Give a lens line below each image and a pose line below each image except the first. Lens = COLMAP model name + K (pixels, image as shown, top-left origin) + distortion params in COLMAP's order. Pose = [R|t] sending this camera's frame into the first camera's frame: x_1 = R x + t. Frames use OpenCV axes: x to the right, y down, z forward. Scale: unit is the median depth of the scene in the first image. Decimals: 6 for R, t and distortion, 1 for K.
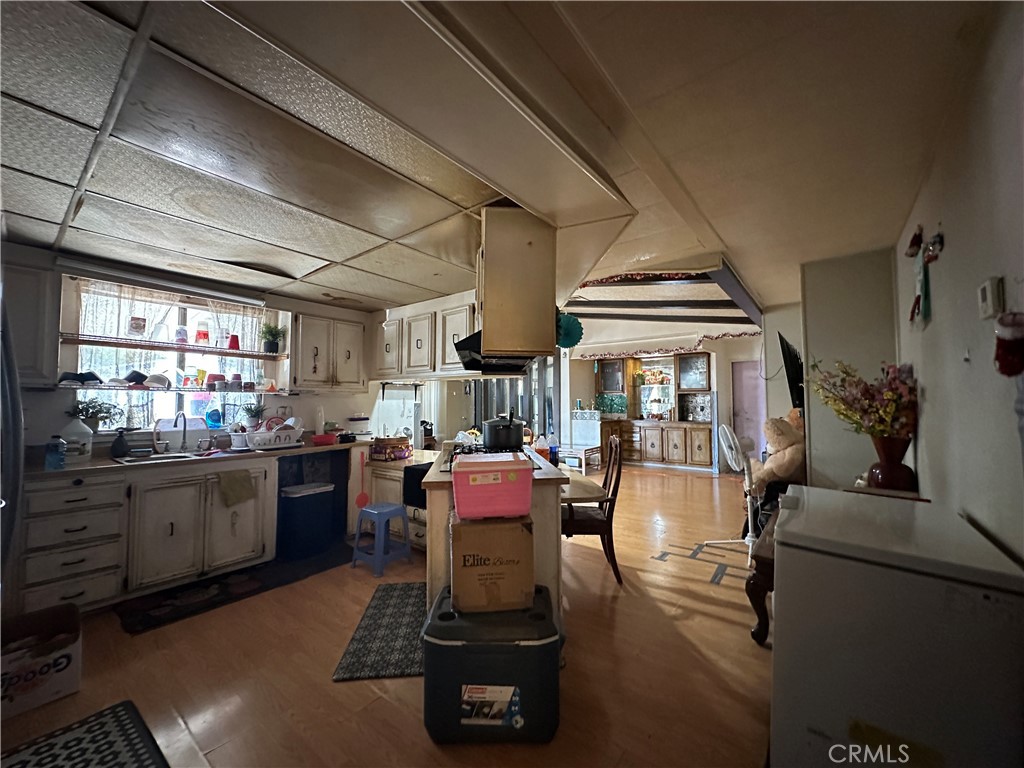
lens RADIAL K [[407.7, 0, 513.5], [0, 407.7, 383.8], [0, 0, 1]] dist [-0.000550, 0.000933]
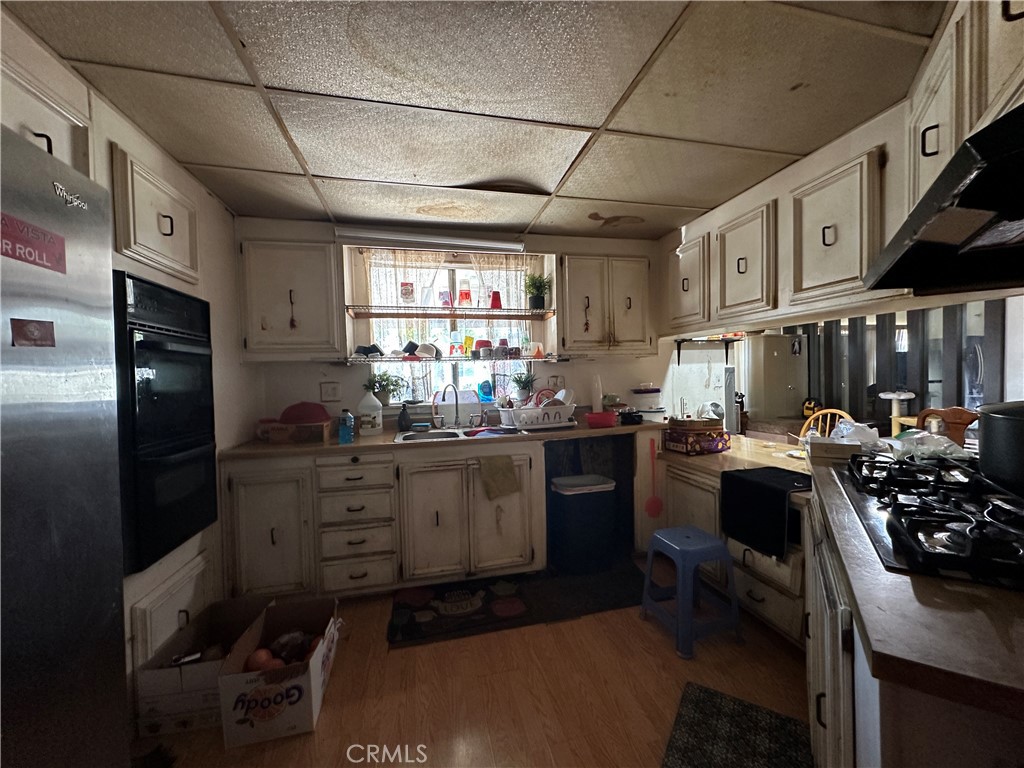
lens RADIAL K [[407.7, 0, 512.4], [0, 407.7, 387.0], [0, 0, 1]] dist [-0.000550, 0.000933]
pose [[0.774719, 0.000424, -0.632305, -0.122208], [0.055153, 0.996143, 0.068243, 0.019014], [0.629895, -0.087743, 0.771708, 0.338481]]
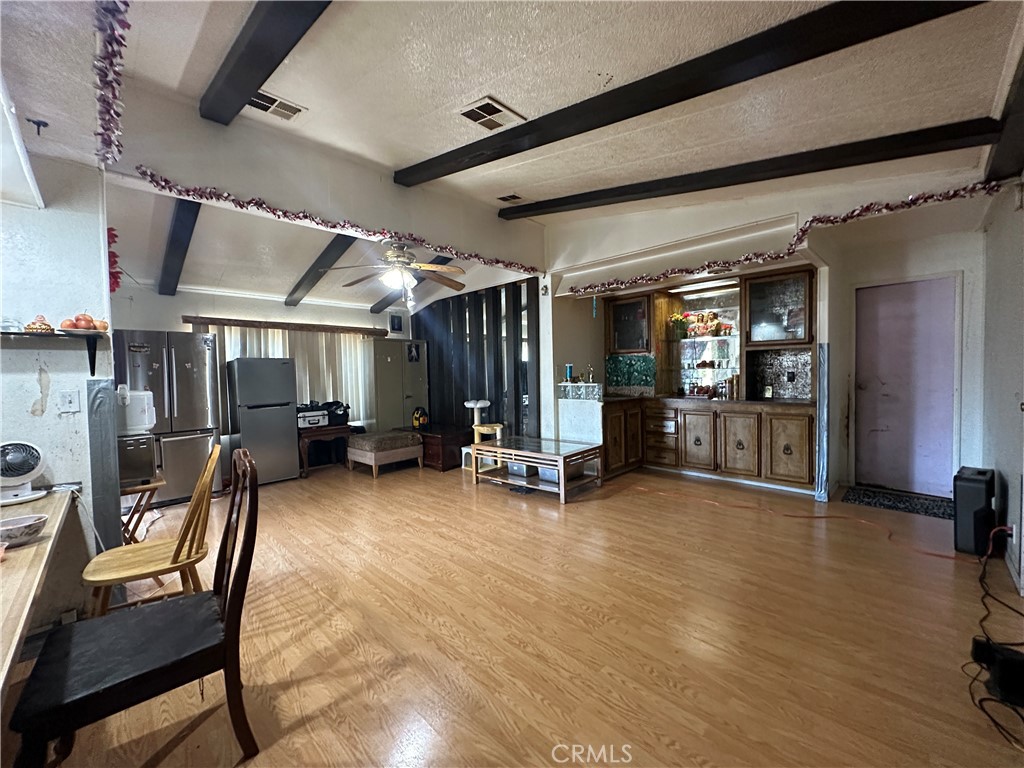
lens RADIAL K [[407.7, 0, 513.2], [0, 407.7, 384.1], [0, 0, 1]] dist [-0.000550, 0.000933]
pose [[0.992404, -0.013684, -0.122261, 0.346627], [0.023315, 0.996704, 0.077696, 0.041876], [0.120795, -0.079956, 0.989452, 0.910291]]
